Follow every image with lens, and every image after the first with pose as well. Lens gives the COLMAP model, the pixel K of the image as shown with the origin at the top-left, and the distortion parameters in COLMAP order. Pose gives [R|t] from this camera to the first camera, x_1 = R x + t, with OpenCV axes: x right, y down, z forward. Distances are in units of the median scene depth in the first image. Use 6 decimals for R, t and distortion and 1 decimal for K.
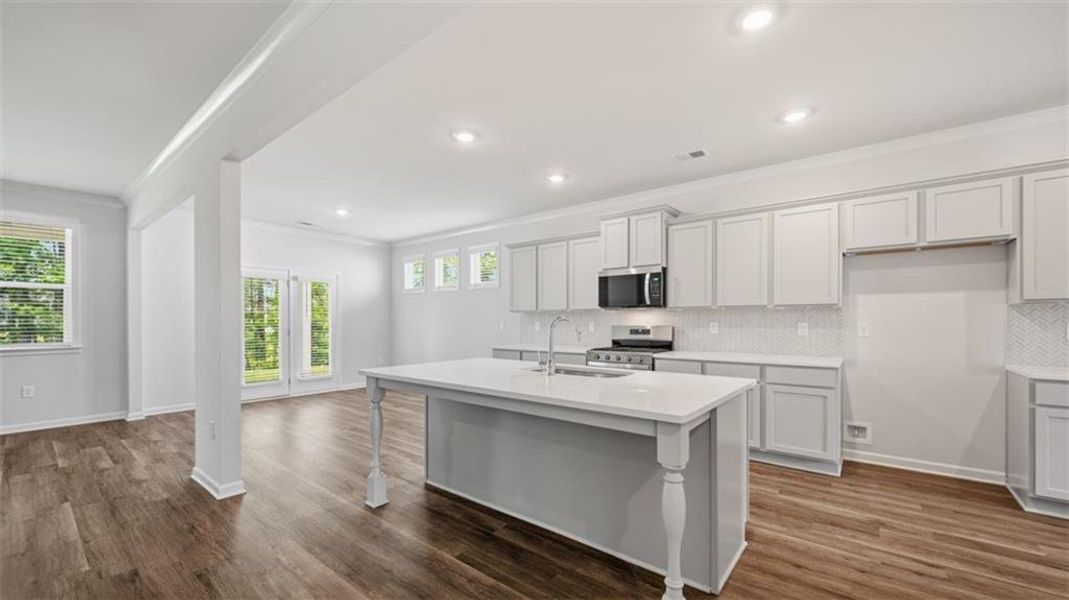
lens RADIAL K [[418.1, 0, 535.7], [0, 418.1, 323.0], [0, 0, 1]] dist [-0.001278, -0.000269]
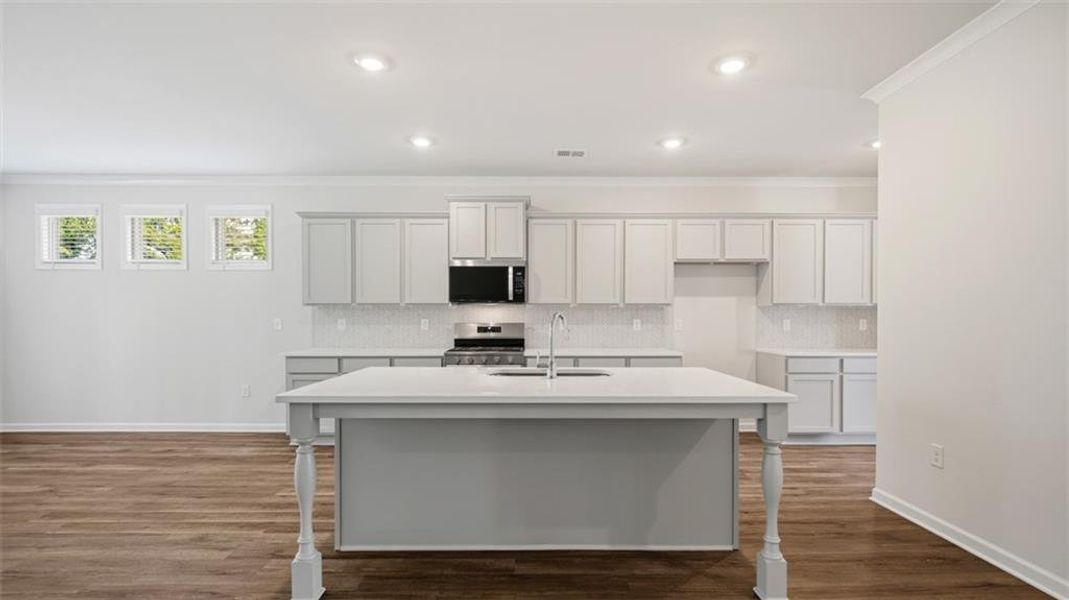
lens RADIAL K [[479.5, 0, 536.2], [0, 479.5, 325.2], [0, 0, 1]] dist [0.001166, 0.000016]
pose [[0.778768, -0.008363, 0.627256, -0.388712], [0.001969, 0.999939, 0.010887, 0.000189], [-0.627309, -0.007243, 0.778737, 0.138583]]
